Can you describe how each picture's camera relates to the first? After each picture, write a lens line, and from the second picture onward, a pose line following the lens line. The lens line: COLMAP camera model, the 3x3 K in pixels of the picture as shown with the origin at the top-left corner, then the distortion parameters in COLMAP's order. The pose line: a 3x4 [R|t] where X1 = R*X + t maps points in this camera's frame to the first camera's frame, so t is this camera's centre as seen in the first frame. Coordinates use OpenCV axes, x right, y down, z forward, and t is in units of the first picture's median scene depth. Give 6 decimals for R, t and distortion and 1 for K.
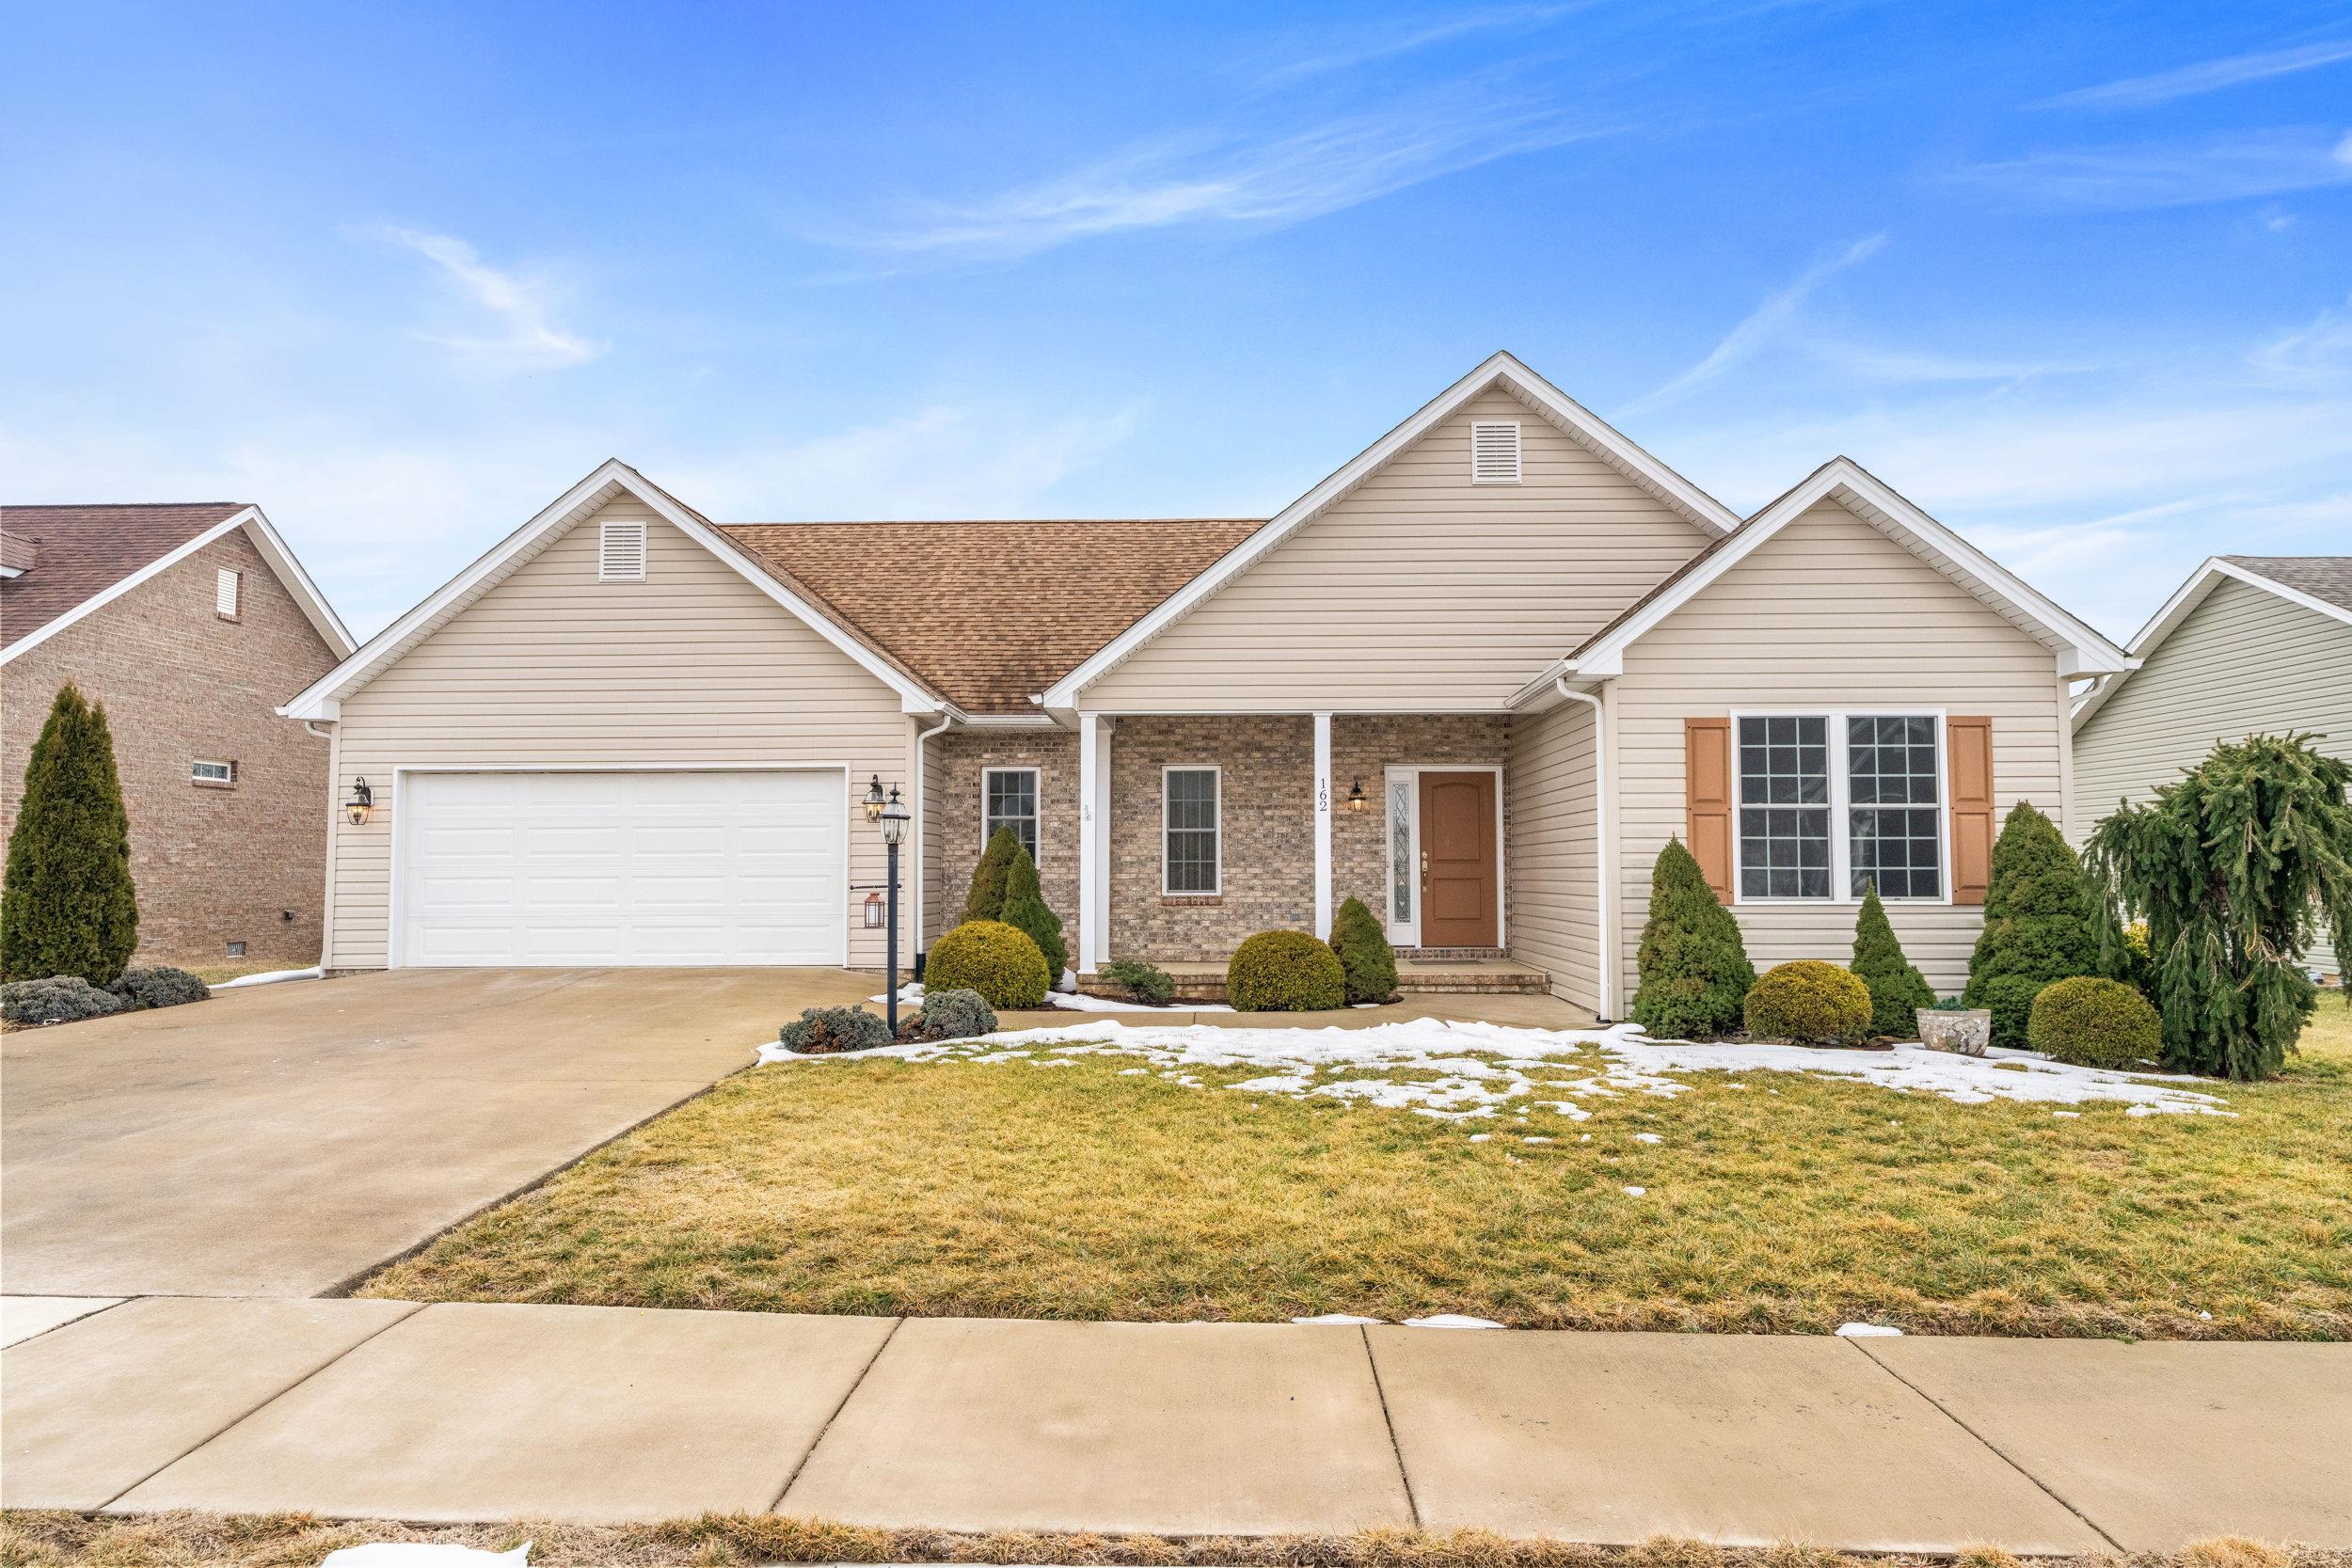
lens RADIAL K [[1449.7, 0, 1185.2], [0, 1449.7, 778.2], [0, 0, 1]] dist [-0.004847, -0.002130]
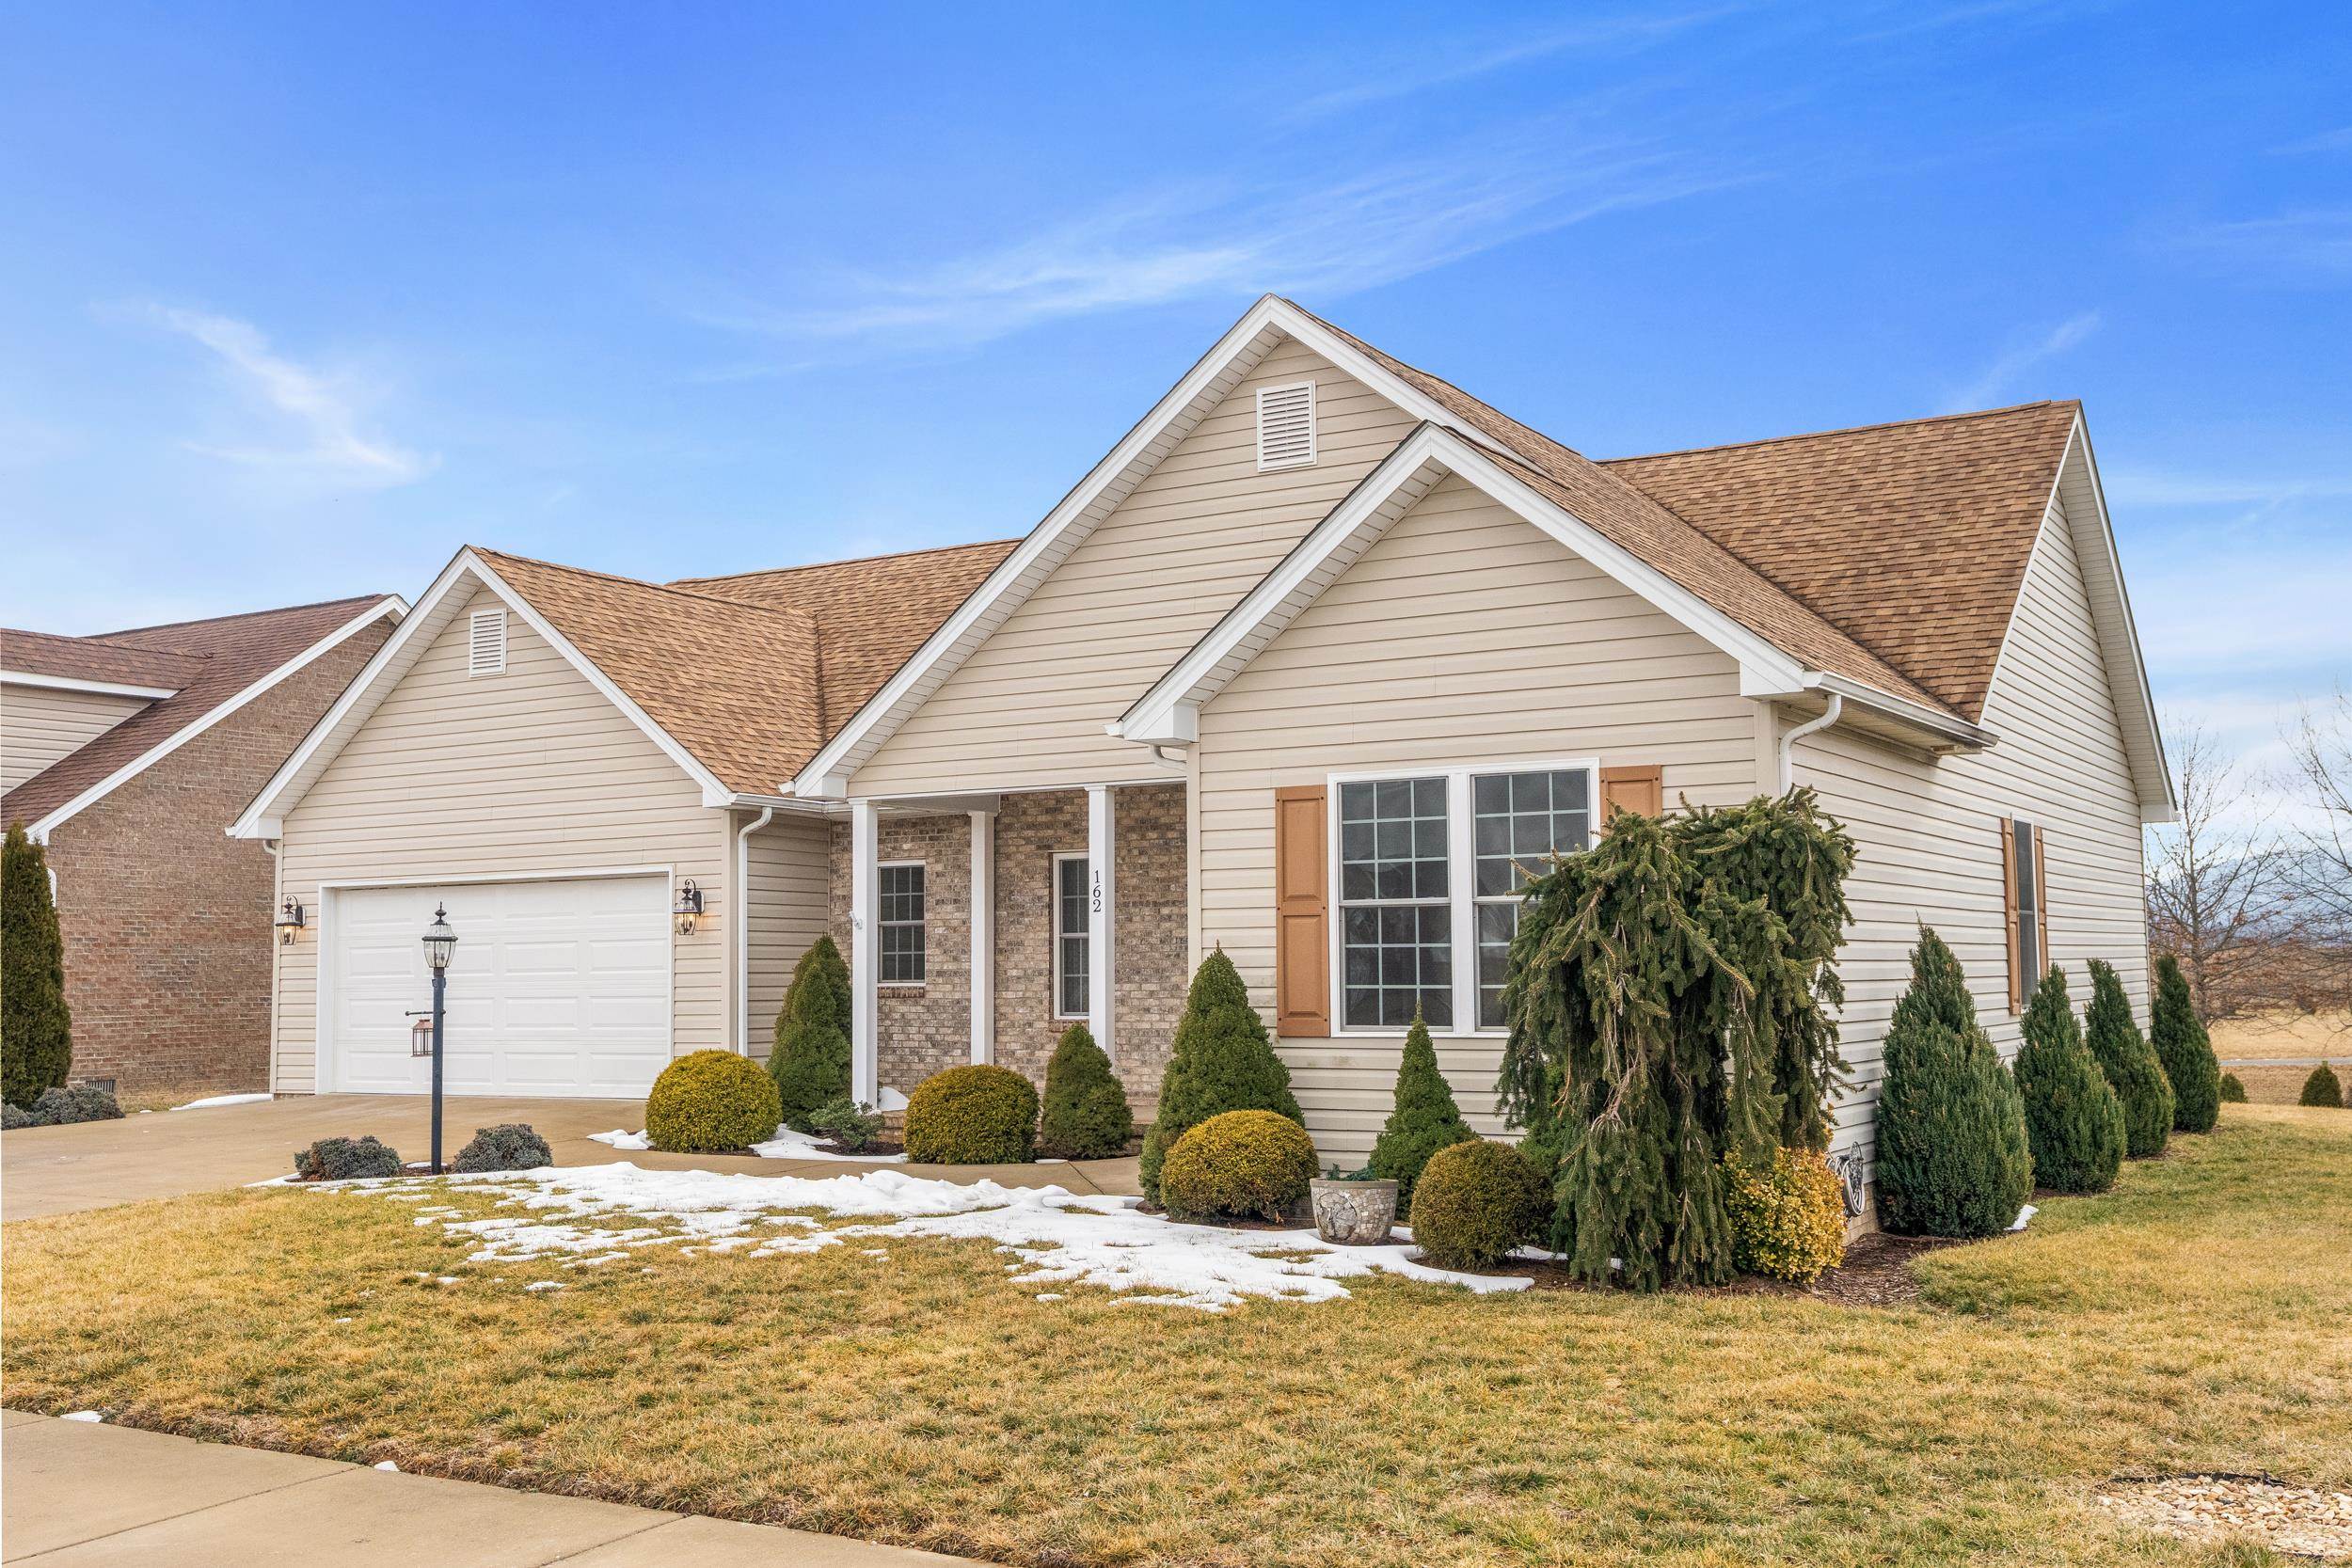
lens RADIAL K [[2293.7, 0, 1180.3], [0, 2293.7, 774.6], [0, 0, 1]] dist [0.001378, 0.000000]
pose [[0.871815, -0.049994, -0.487277, 0.700931], [0.039822, 0.998719, -0.031220, -0.010380], [0.488214, 0.007814, 0.872689, -0.053013]]
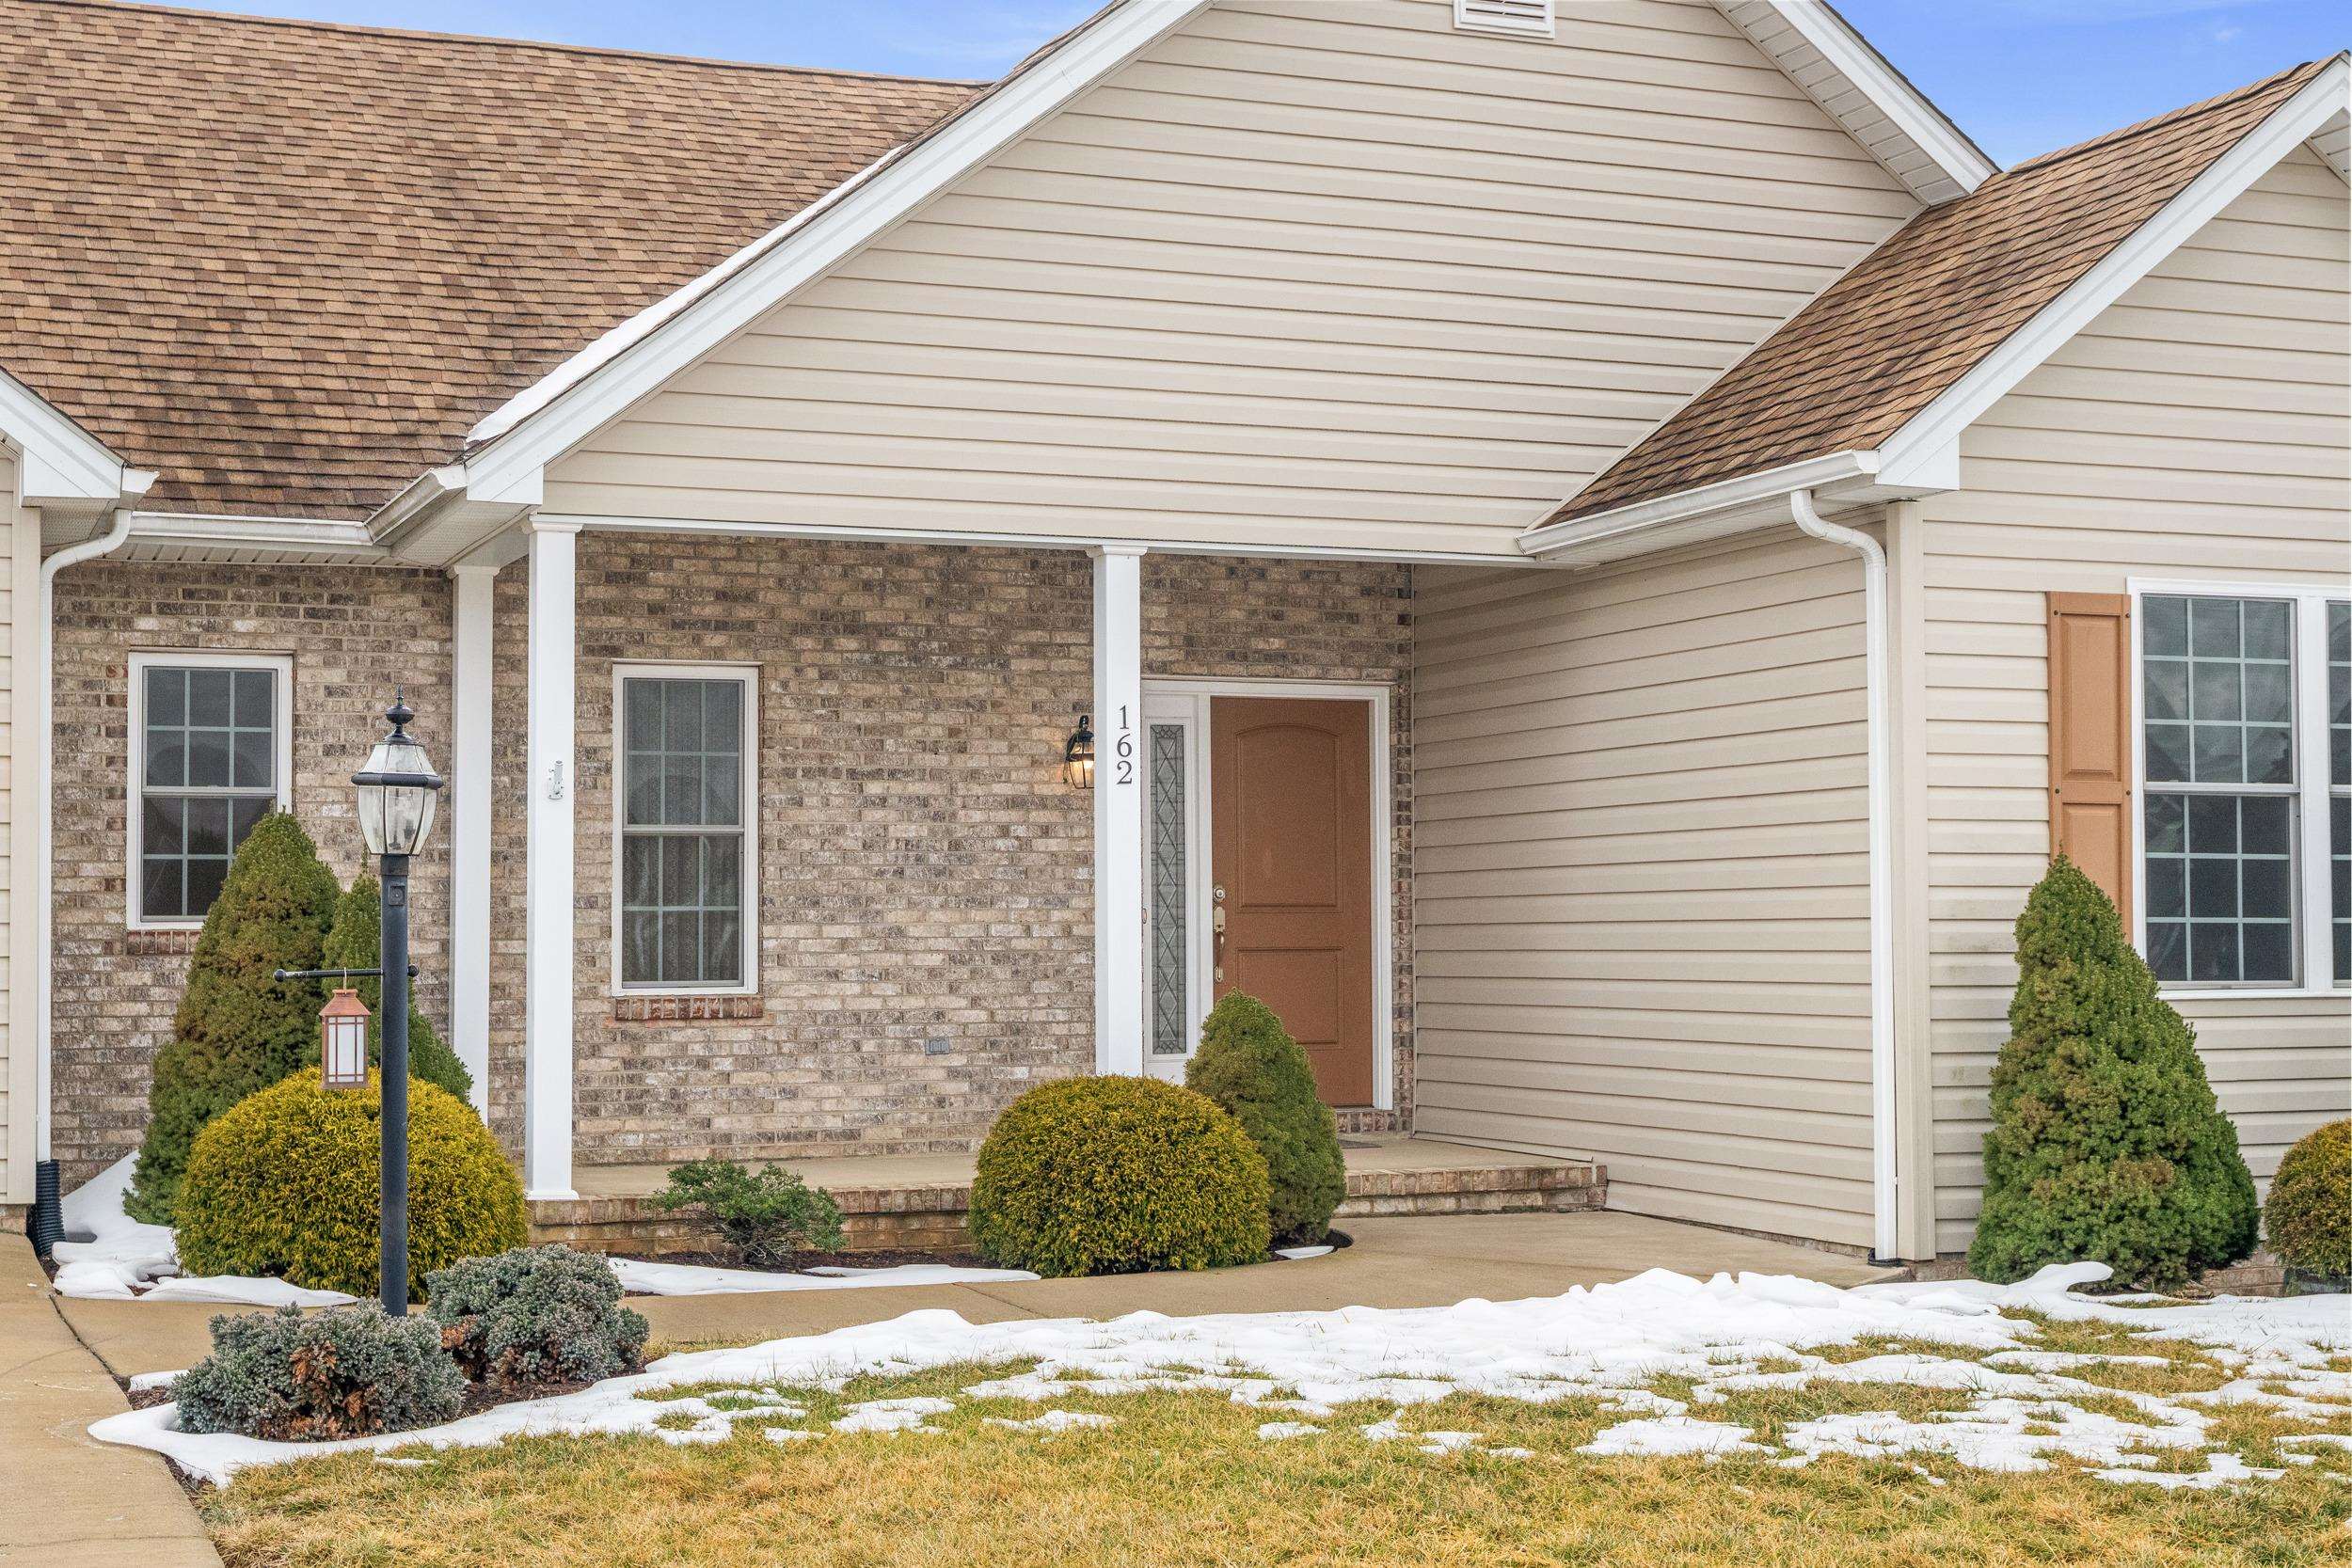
lens RADIAL K [[3467.9, 0, 1190.5], [0, 3467.9, 759.4], [0, 0, 1]] dist [0.006069, 0.000000]
pose [[0.911671, 0.017264, 0.410557, -0.277311], [-0.022184, 0.999728, 0.007221, 0.007459], [-0.410321, -0.015691, 0.911806, 0.088757]]
